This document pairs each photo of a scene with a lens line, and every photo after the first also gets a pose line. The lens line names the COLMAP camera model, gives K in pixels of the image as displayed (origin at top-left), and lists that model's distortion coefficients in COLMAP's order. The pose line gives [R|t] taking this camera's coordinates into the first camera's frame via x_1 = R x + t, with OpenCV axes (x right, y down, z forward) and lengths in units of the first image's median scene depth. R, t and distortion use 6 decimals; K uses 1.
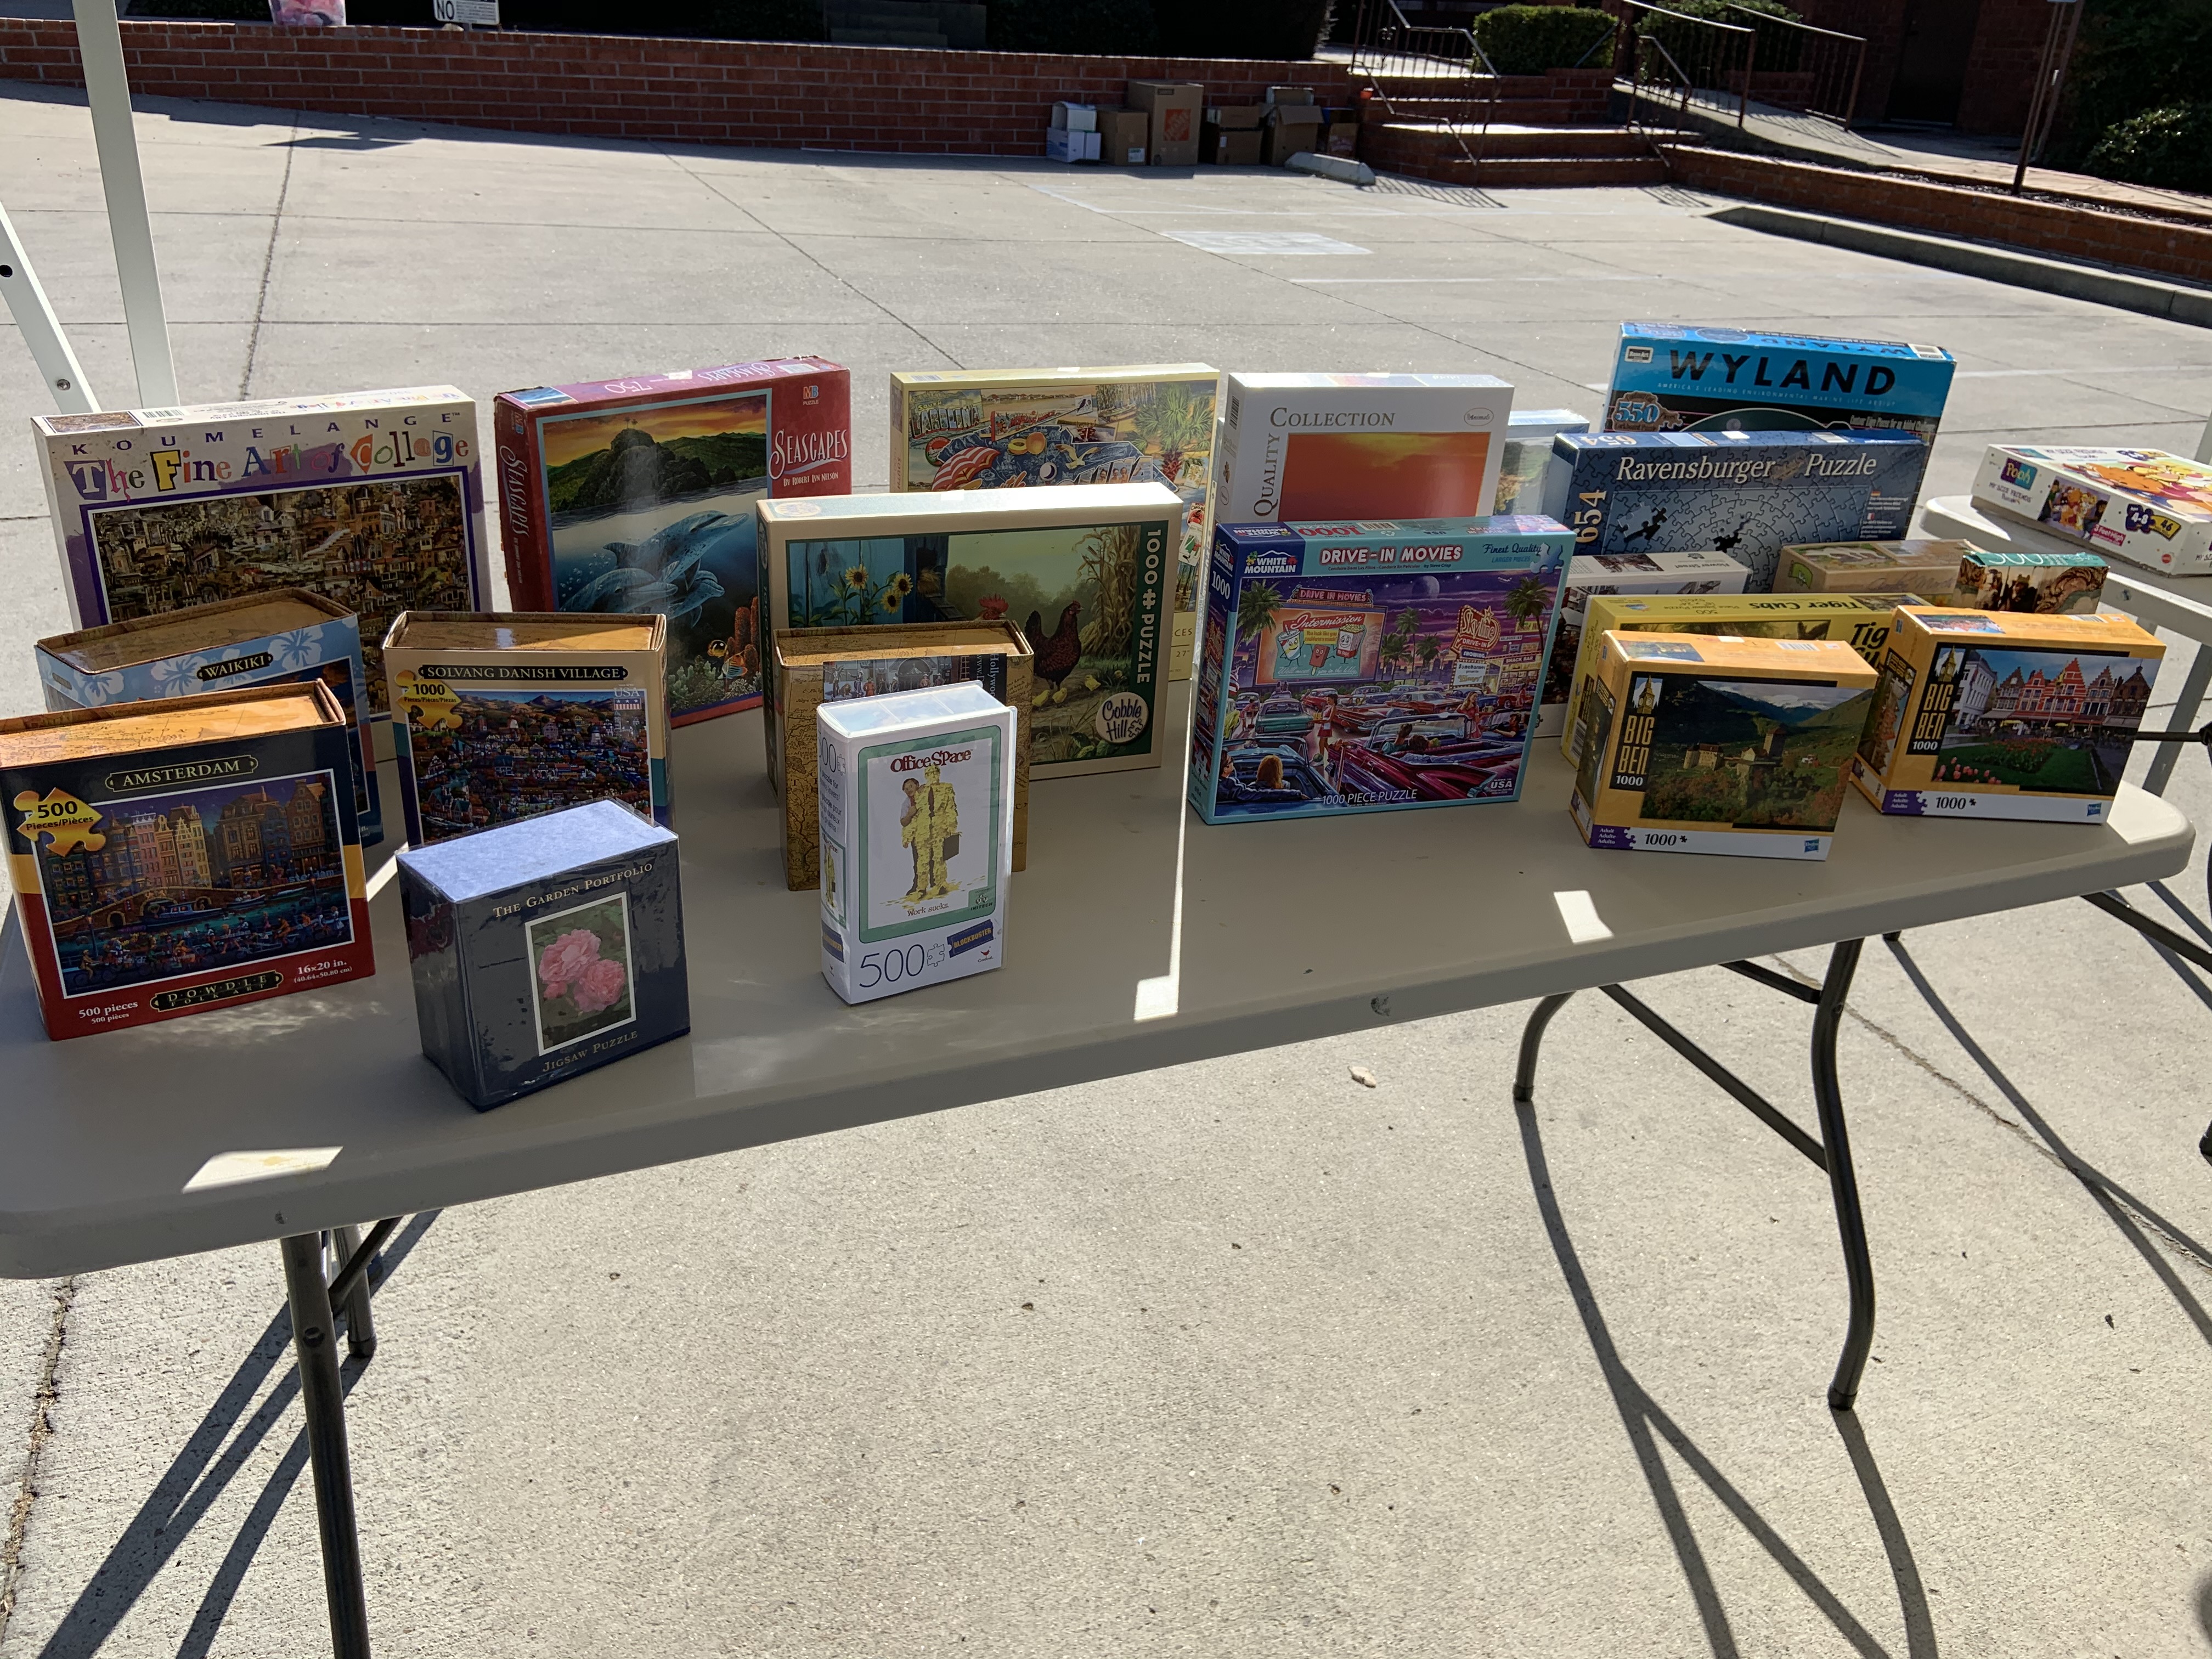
lens RADIAL K [[1706.5, 0, 1064.7], [0, 1706.5, 834.9], [0, 0, 1]] dist [0.058152, -0.076536]
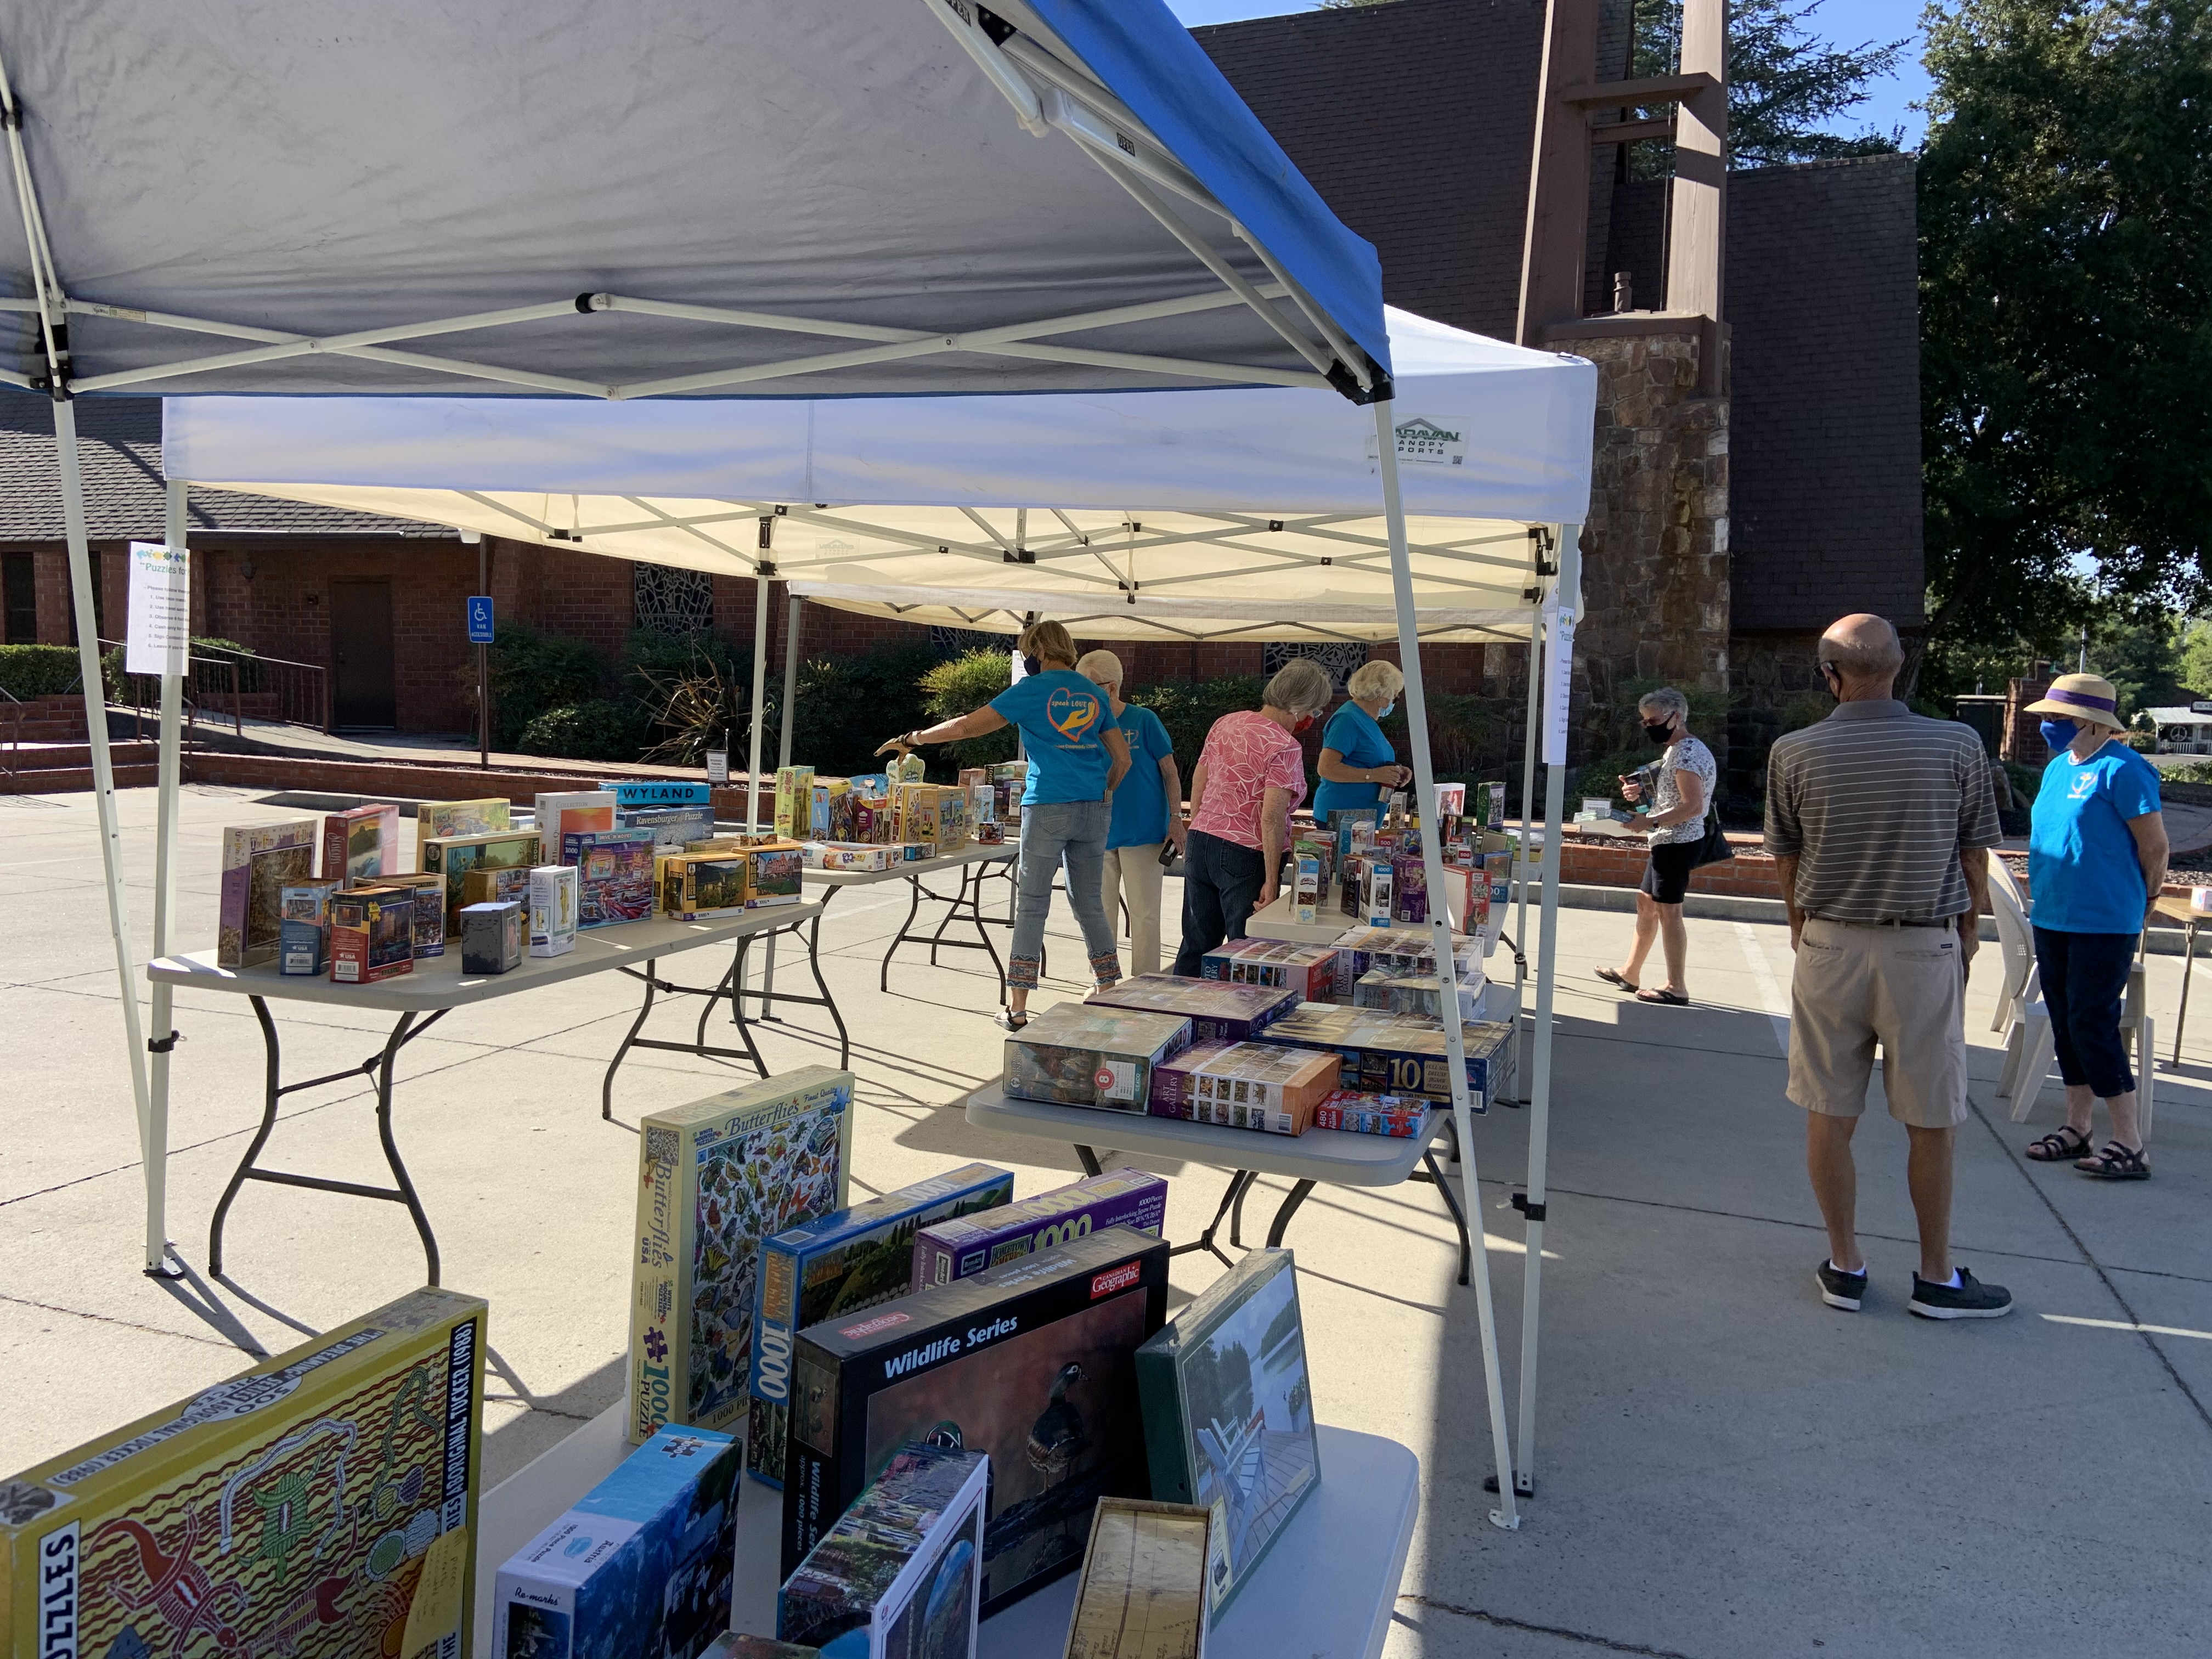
lens RADIAL K [[1706.5, 0, 1064.7], [0, 1706.5, 834.9], [0, 0, 1]] dist [0.058152, -0.076536]
pose [[0.655024, -0.089346, 0.750307, -0.182357], [0.328628, 0.927838, -0.176409, 0.074155], [-0.680402, 0.362124, 0.637118, -0.178357]]
